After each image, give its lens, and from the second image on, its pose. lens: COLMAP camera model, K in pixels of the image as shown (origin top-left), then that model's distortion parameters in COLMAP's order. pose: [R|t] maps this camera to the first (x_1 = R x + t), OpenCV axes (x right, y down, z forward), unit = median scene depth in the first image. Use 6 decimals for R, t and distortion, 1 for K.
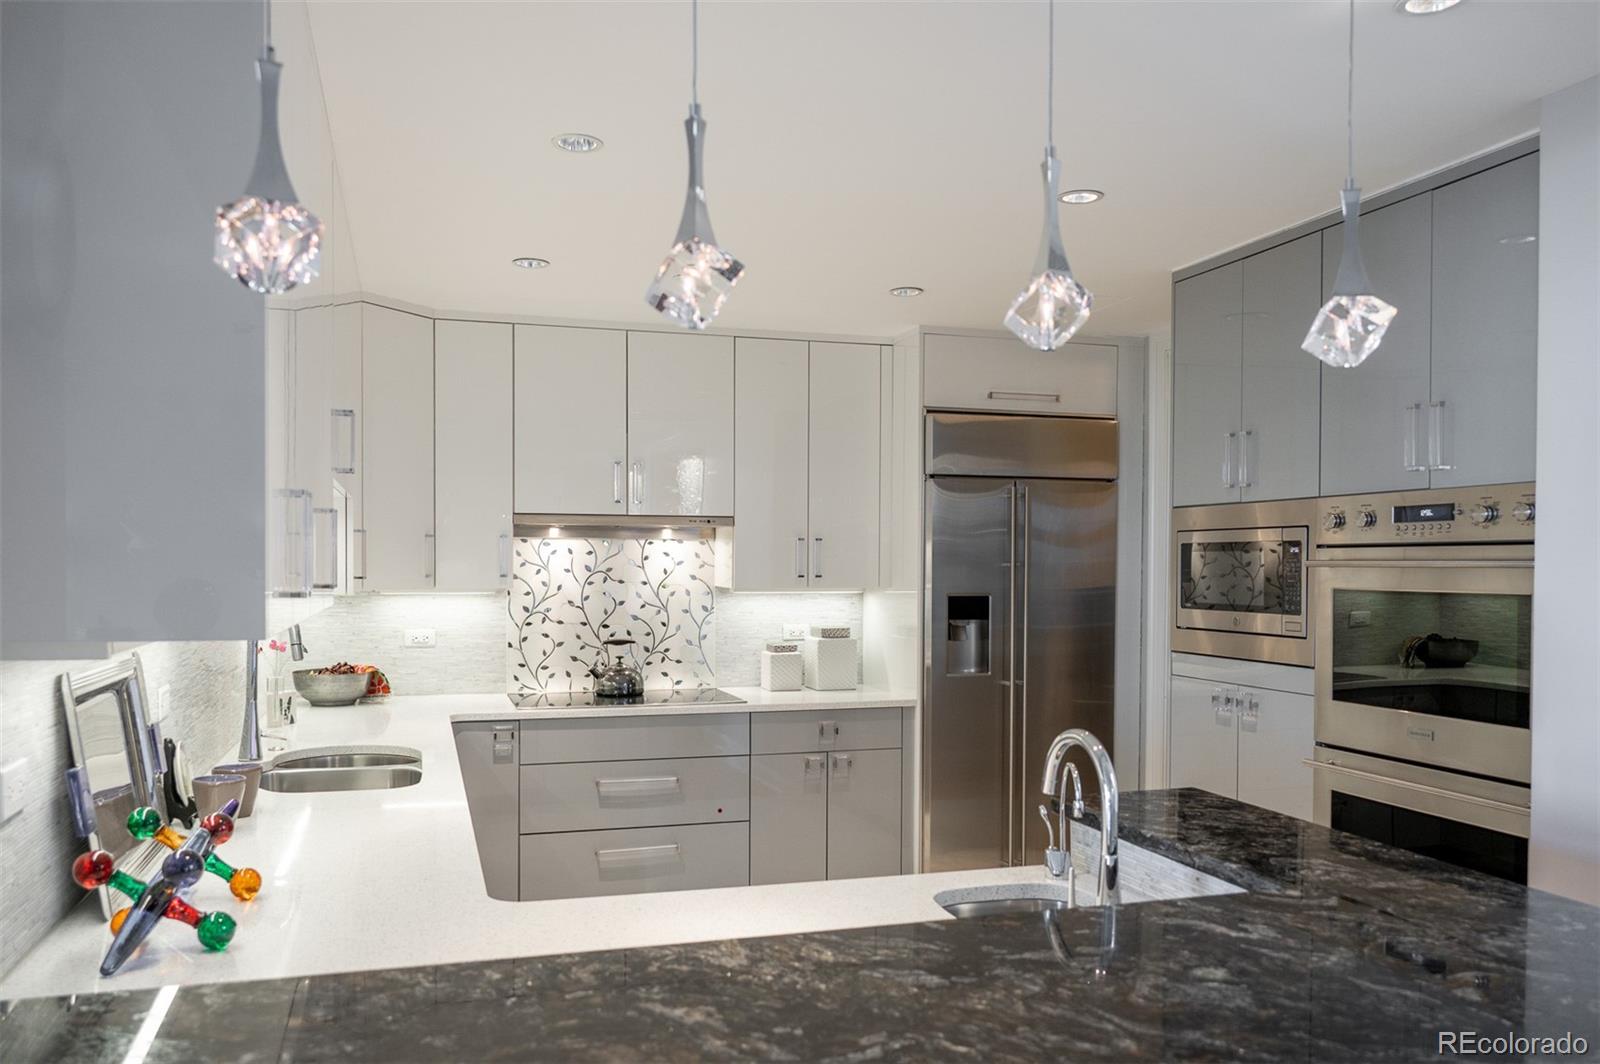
lens RADIAL K [[1154.1, 0, 797.3], [0, 1154.1, 542.8], [0, 0, 1]] dist [-0.006501, -0.000578]
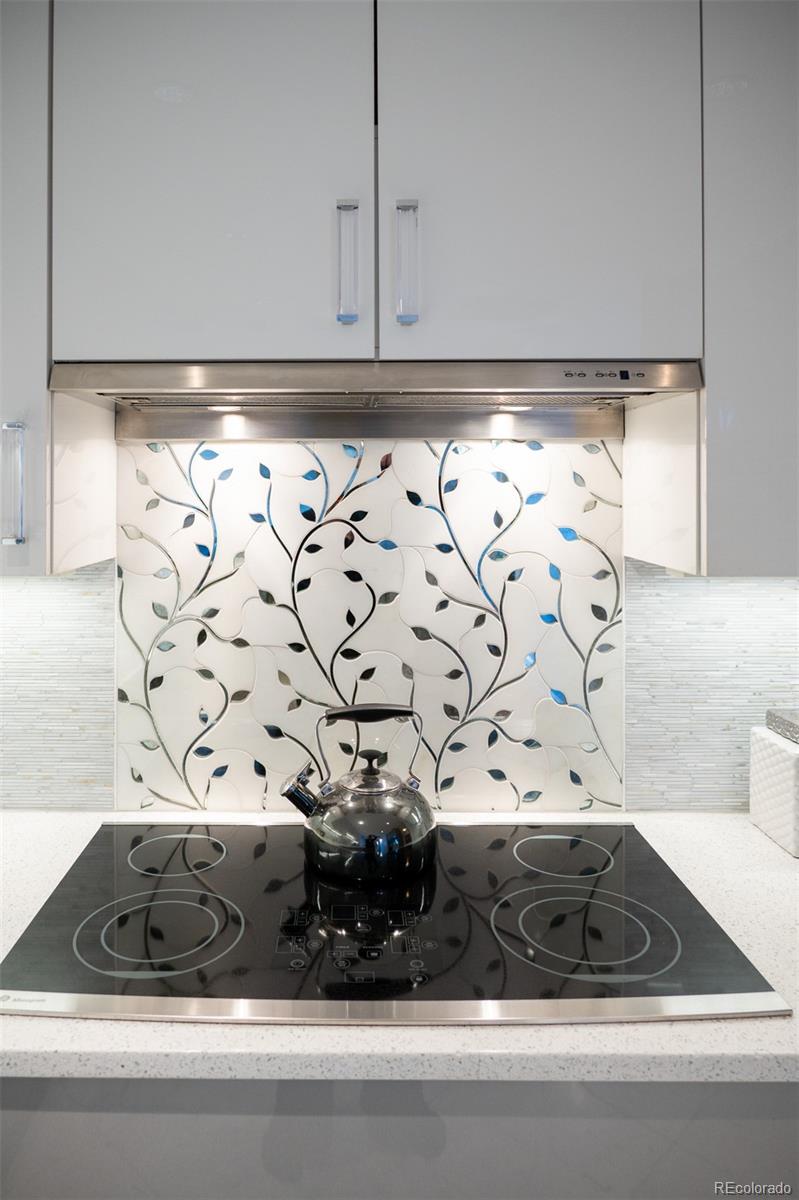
lens RADIAL K [[831.5, 0, 404.7], [0, 831.5, 602.3], [0, 0, 1]] dist [0.001744, 0.000095]
pose [[0.953604, -0.001793, -0.301058, -0.059138], [0.009462, 0.999667, 0.024017, 0.047353], [0.300915, -0.025752, 0.953303, 0.726847]]
